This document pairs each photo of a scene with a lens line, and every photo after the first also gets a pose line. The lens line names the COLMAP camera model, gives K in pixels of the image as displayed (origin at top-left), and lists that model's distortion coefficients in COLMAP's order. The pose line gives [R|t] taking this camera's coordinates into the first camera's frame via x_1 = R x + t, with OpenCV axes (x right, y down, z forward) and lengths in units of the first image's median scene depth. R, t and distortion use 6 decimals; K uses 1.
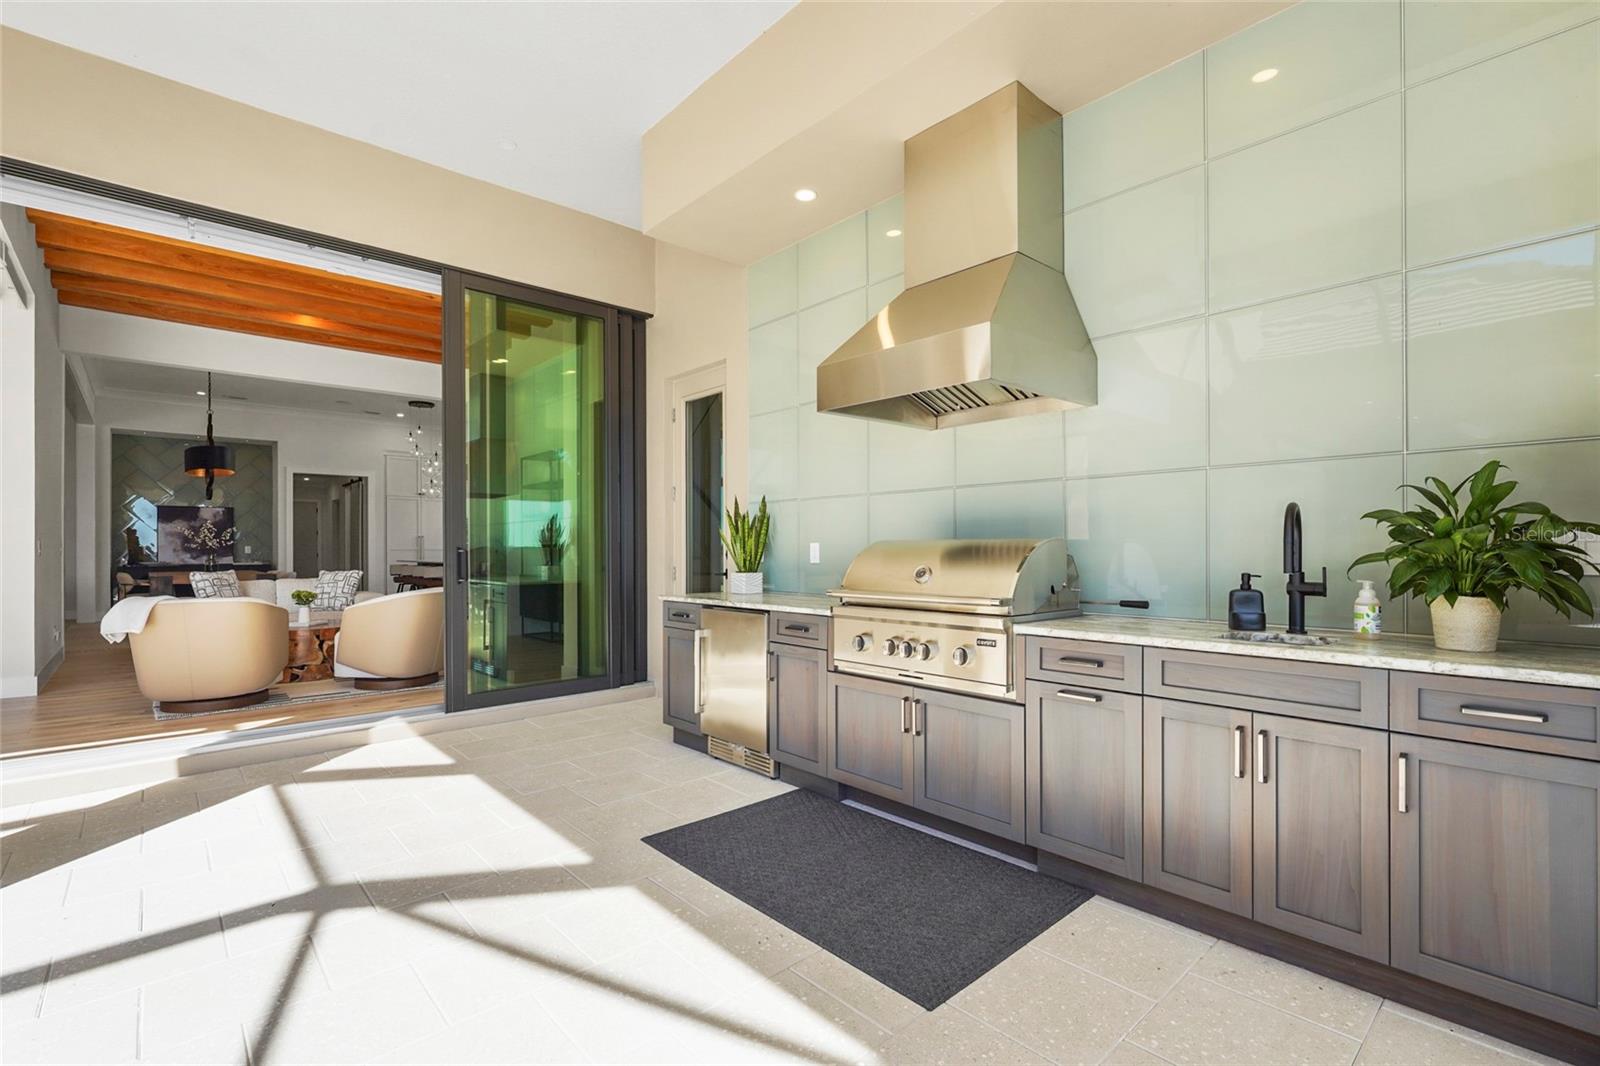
lens RADIAL K [[693.6, 0, 796.6], [0, 693.6, 541.0], [0, 0, 1]] dist [0.001476, 0.000247]
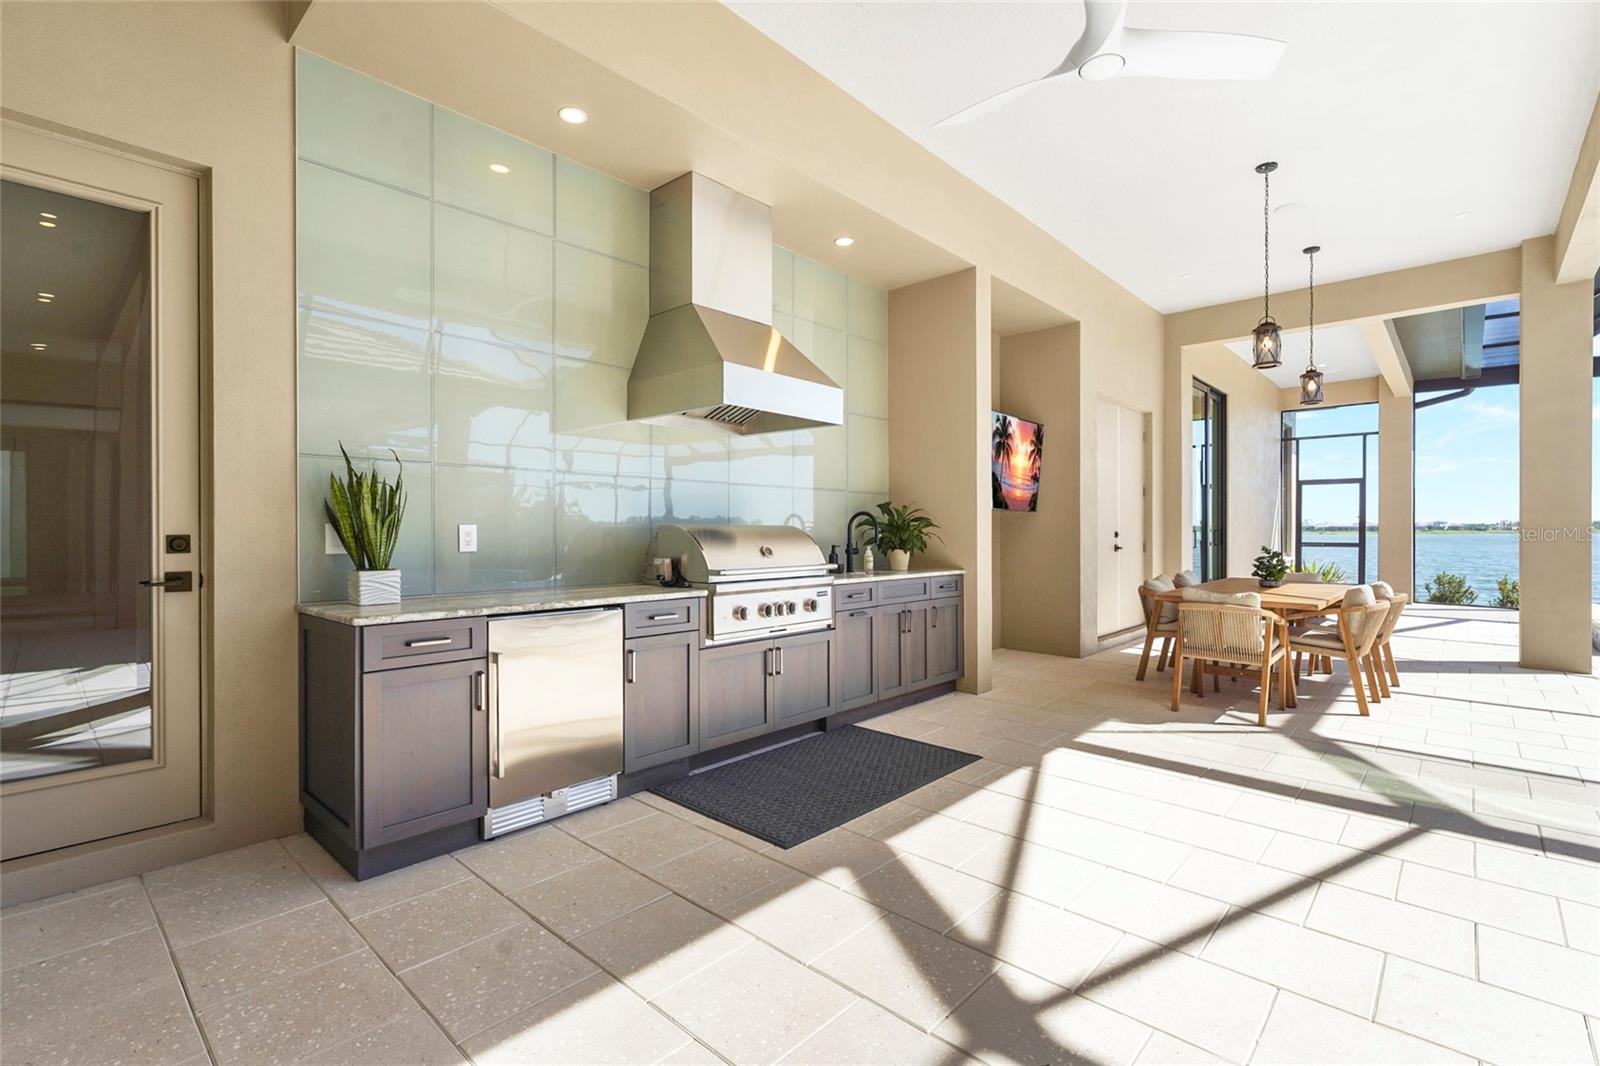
lens RADIAL K [[693.6, 0, 796.6], [0, 693.6, 541.0], [0, 0, 1]] dist [0.001476, 0.000247]
pose [[-0.052920, -0.009453, 0.998554, -1.263995], [-0.010139, 0.999909, 0.008928, 0.017476], [-0.998547, -0.009652, -0.053011, 1.156045]]
